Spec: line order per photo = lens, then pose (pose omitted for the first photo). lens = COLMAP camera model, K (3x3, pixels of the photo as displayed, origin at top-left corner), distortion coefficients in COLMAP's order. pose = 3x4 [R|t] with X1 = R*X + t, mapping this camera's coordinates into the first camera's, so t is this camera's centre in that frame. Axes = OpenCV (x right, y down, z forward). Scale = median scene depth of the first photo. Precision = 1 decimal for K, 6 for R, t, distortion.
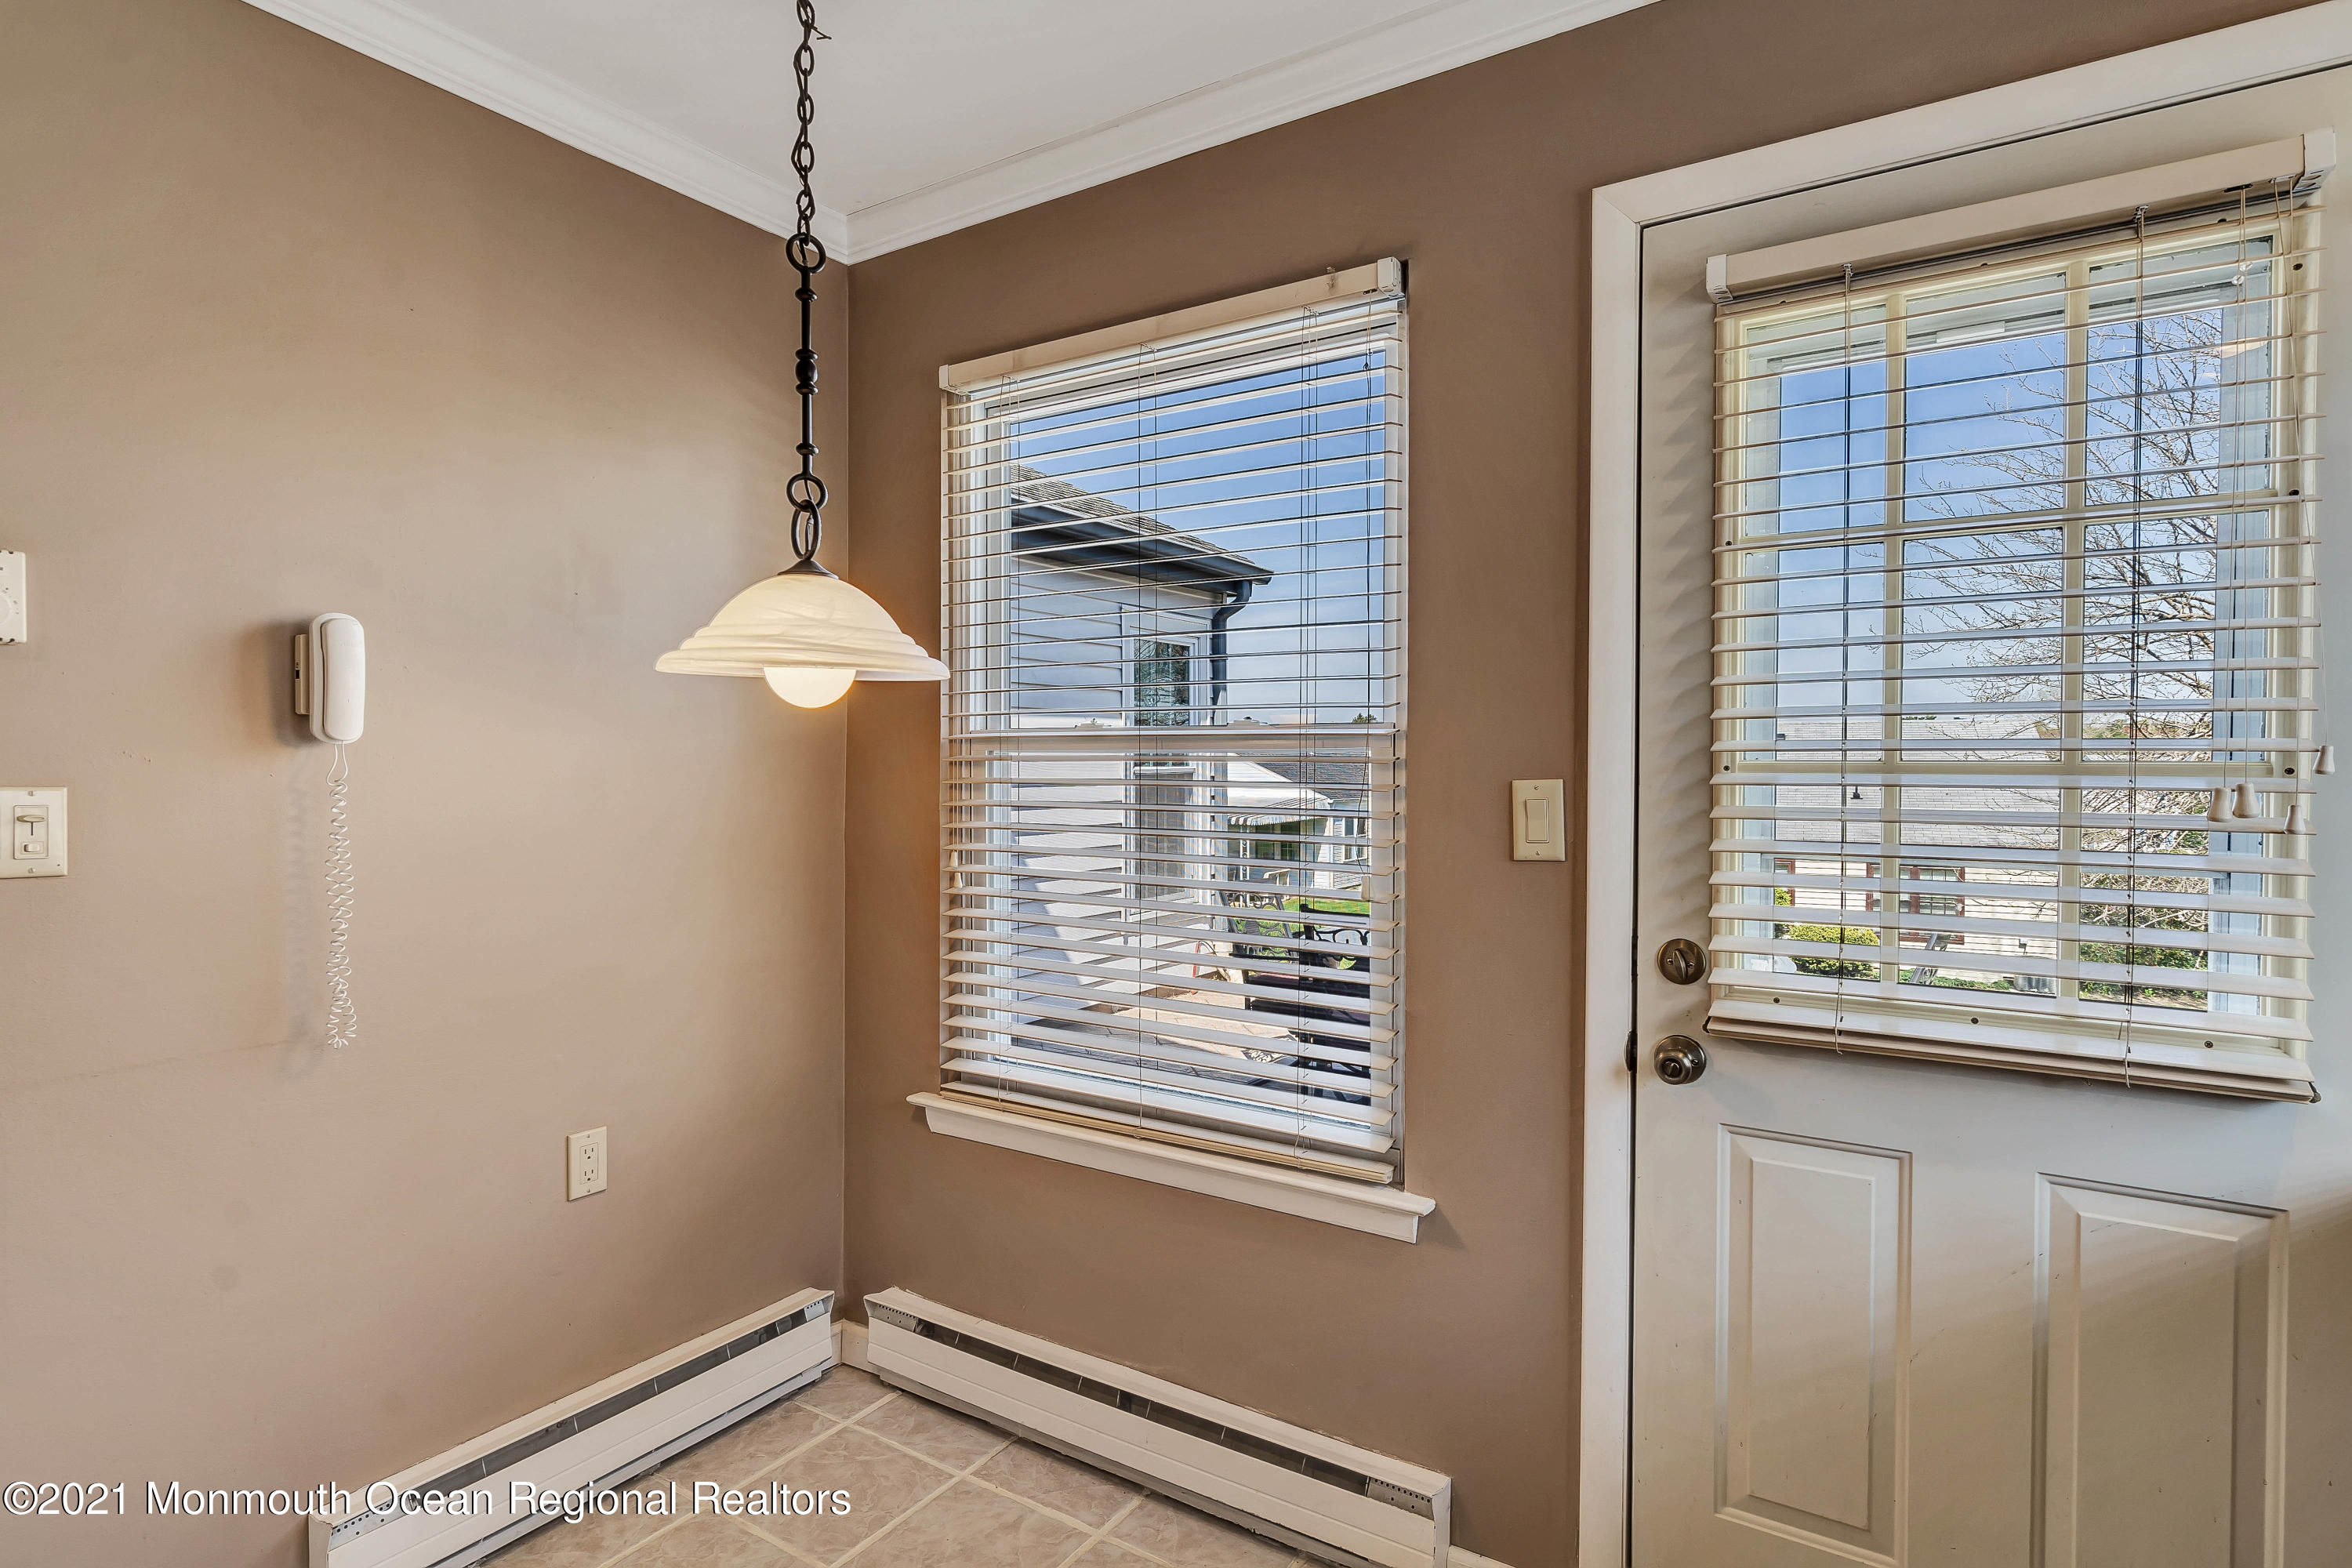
lens RADIAL K [[1204.1, 0, 1174.6], [0, 1204.1, 791.8], [0, 0, 1]] dist [-0.004630, 0.003377]
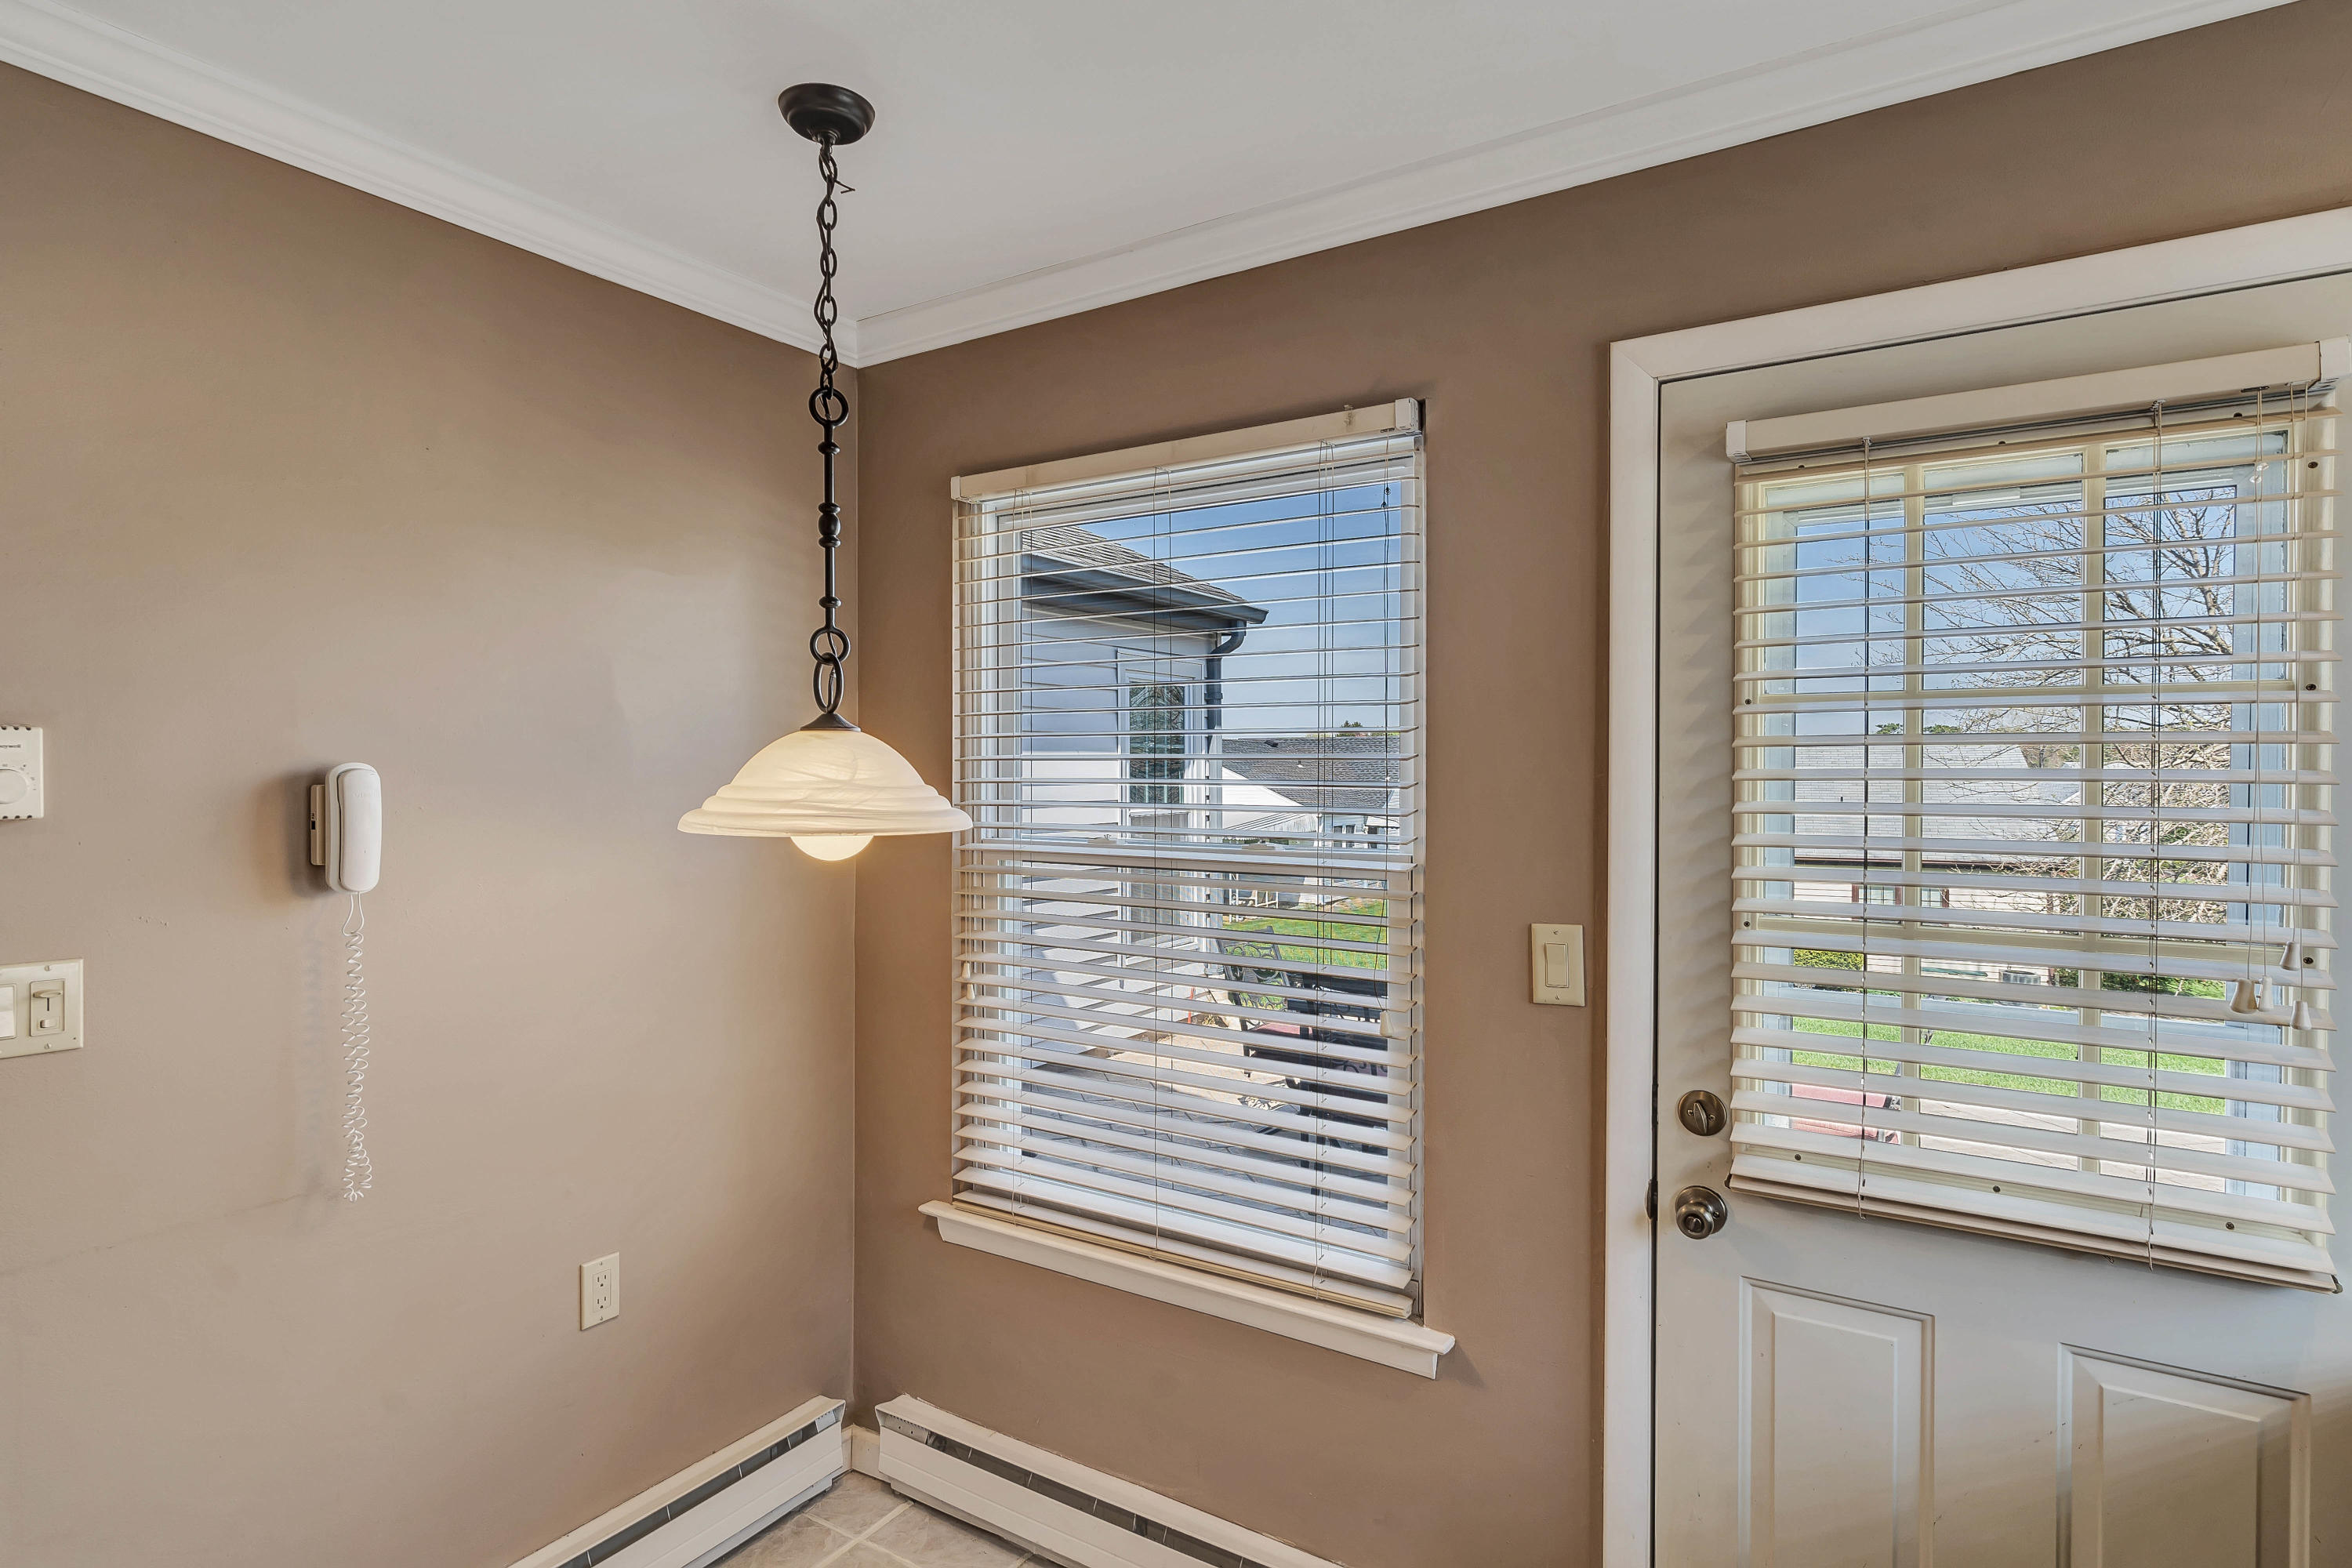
lens RADIAL K [[1204.1, 0, 1175.5], [0, 1204.1, 787.7], [0, 0, 1]] dist [-0.004630, 0.003377]
pose [[0.999924, -0.001332, 0.012246, -0.029905], [0.001404, 0.999982, -0.005898, -0.121574], [-0.012238, 0.005914, 0.999908, -0.001620]]
